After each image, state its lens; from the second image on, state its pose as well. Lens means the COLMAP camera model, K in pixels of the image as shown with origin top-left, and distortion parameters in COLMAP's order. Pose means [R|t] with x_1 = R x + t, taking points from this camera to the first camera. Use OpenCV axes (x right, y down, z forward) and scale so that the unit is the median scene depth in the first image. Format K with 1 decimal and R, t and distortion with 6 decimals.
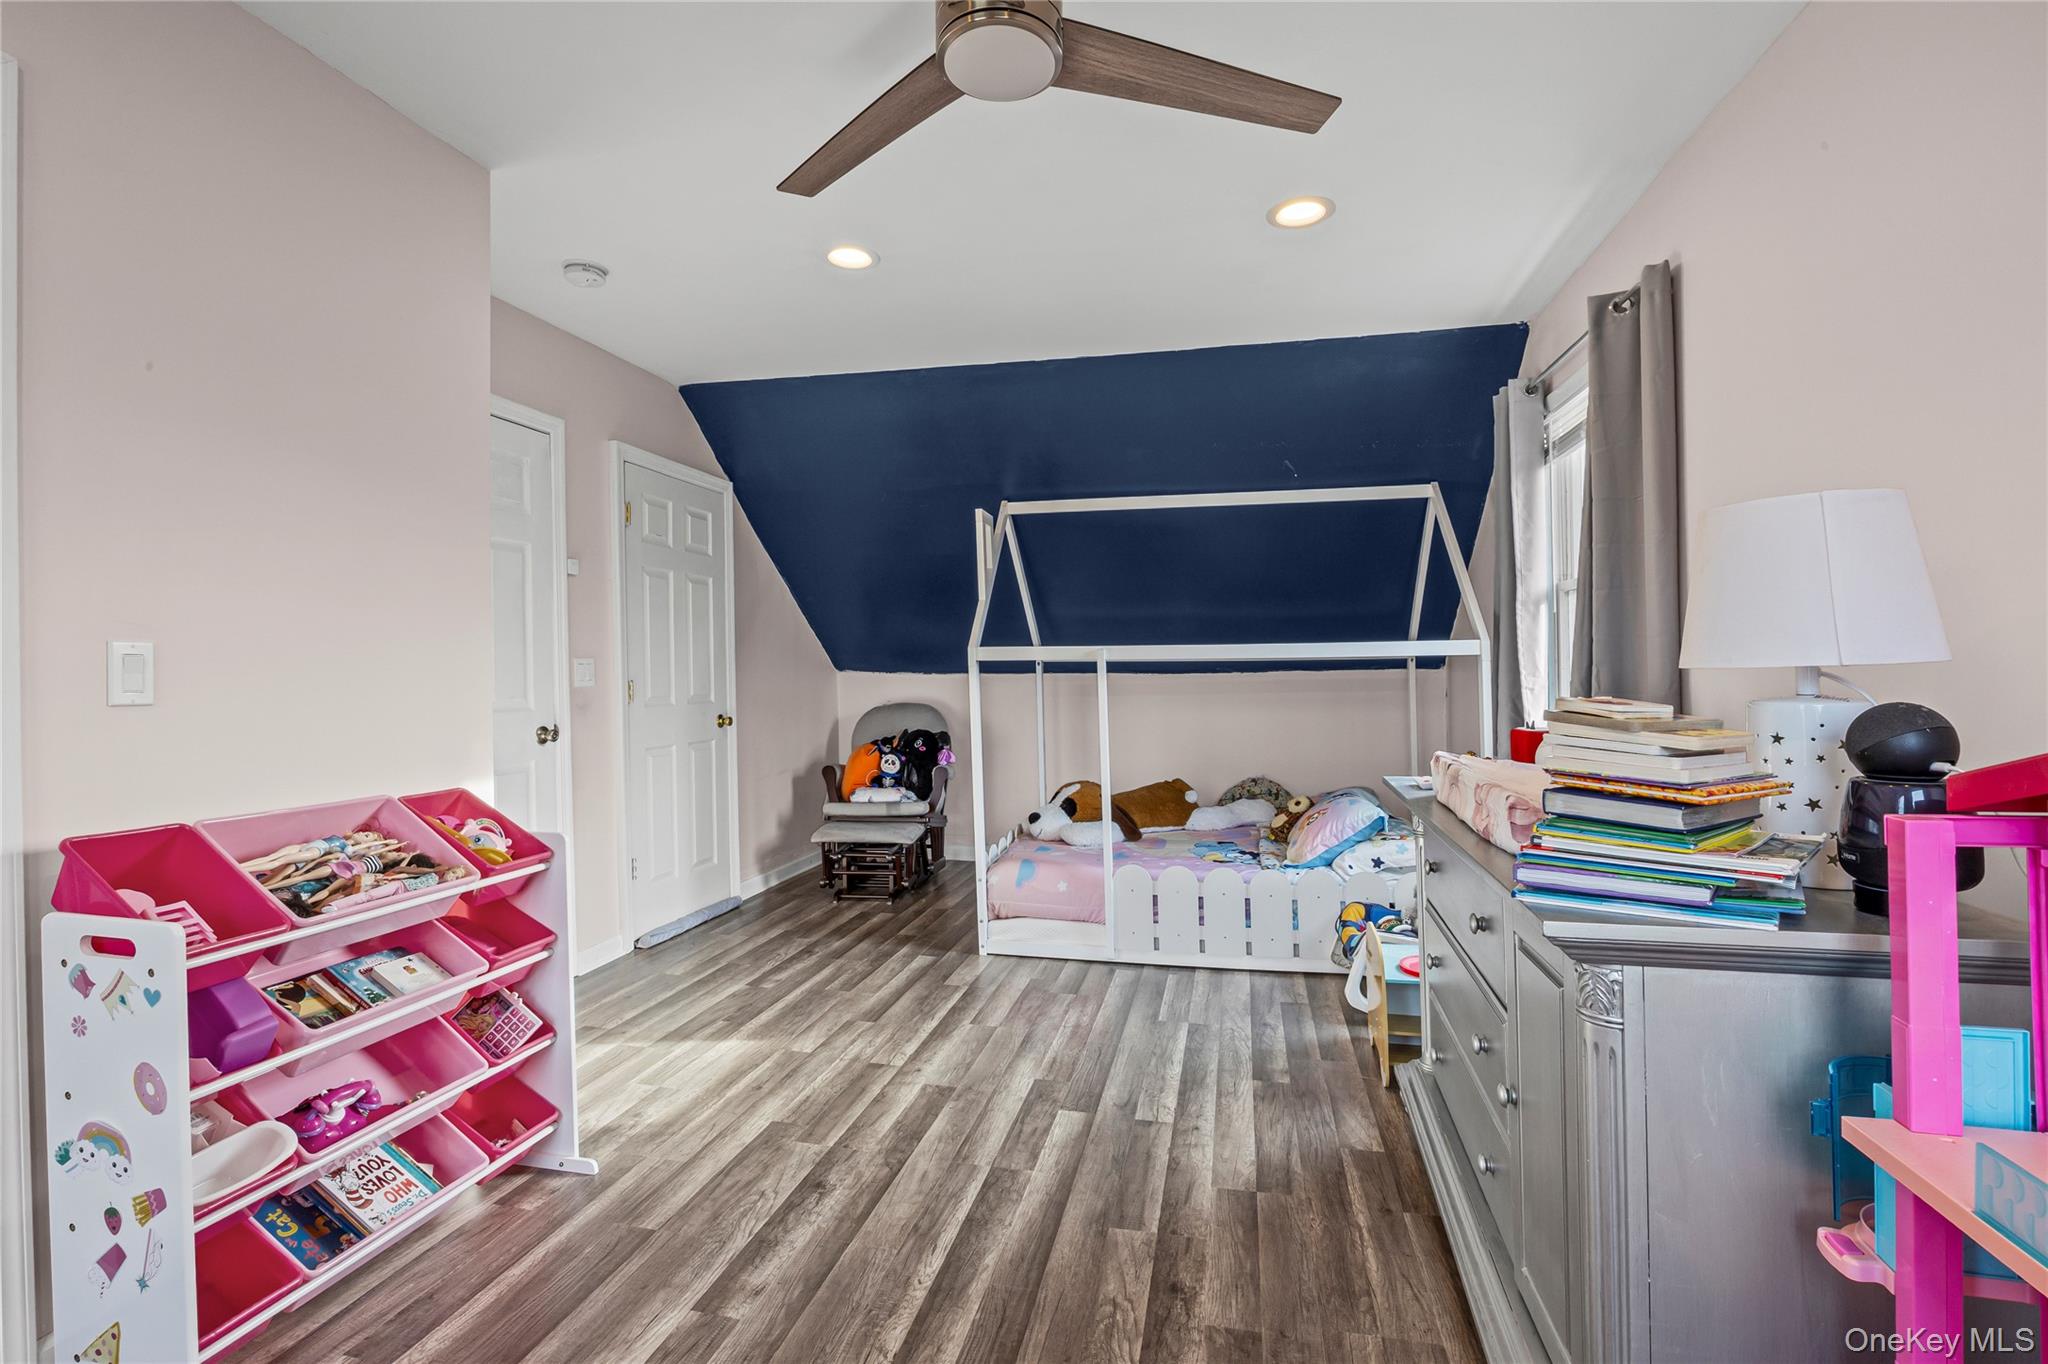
lens RADIAL K [[961.3, 0, 1030.8], [0, 961.3, 666.3], [0, 0, 1]] dist [-0.012020, 0.000040]
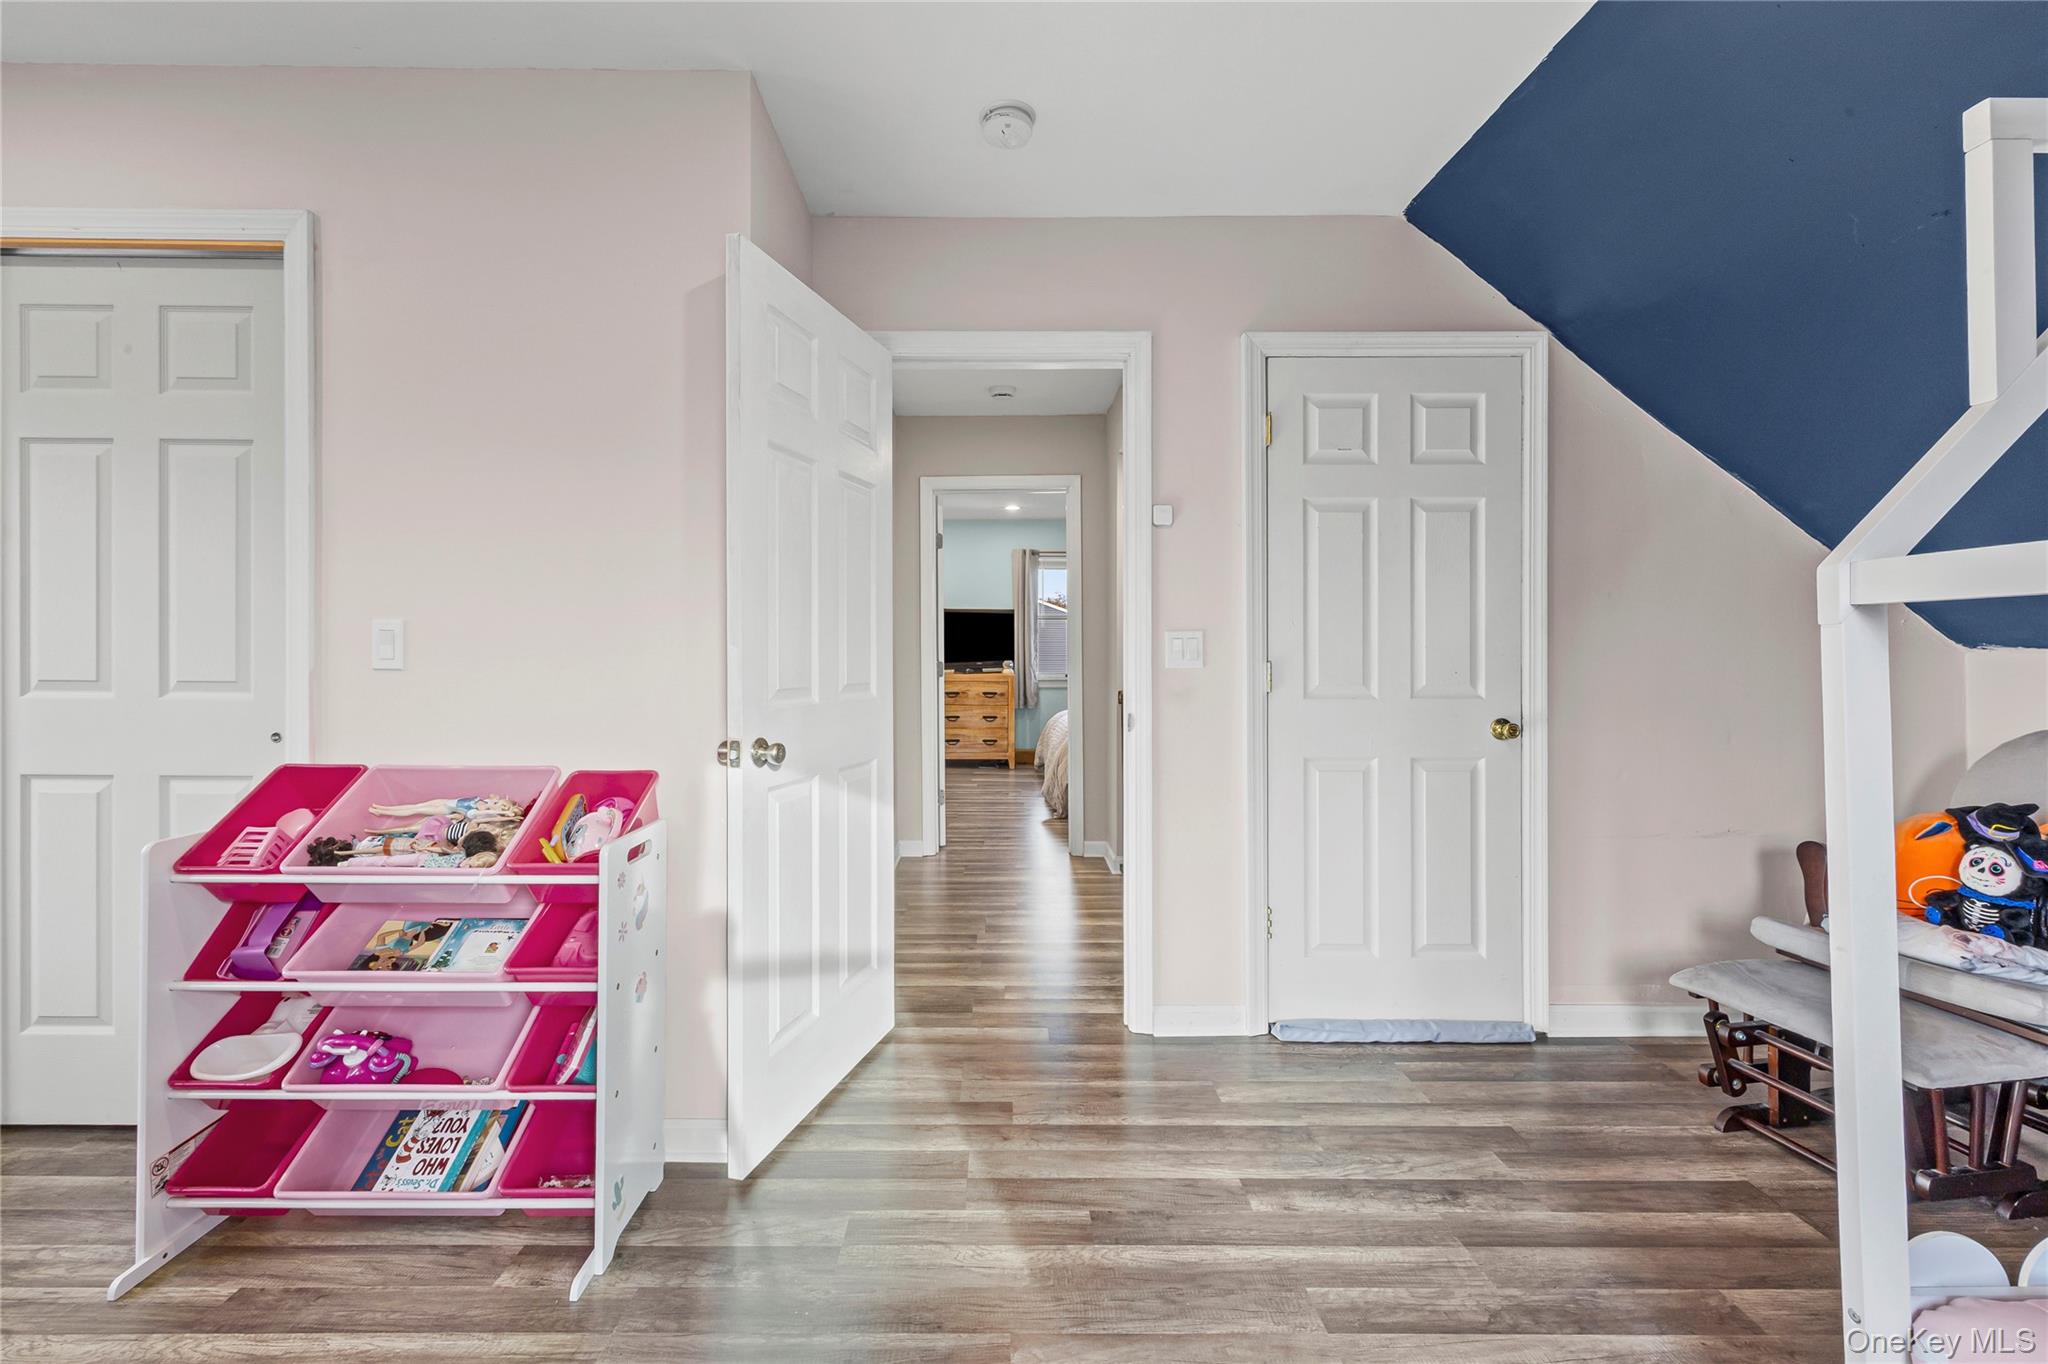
lens RADIAL K [[820.3, 0, 1023.0], [0, 820.3, 669.1], [0, 0, 1]] dist [0.005513, 0.000002]
pose [[0.214524, 0.015225, -0.976600, 0.180515], [0.003462, 0.999860, 0.016348, 0.013321], [0.976713, -0.006888, 0.214441, 0.859661]]
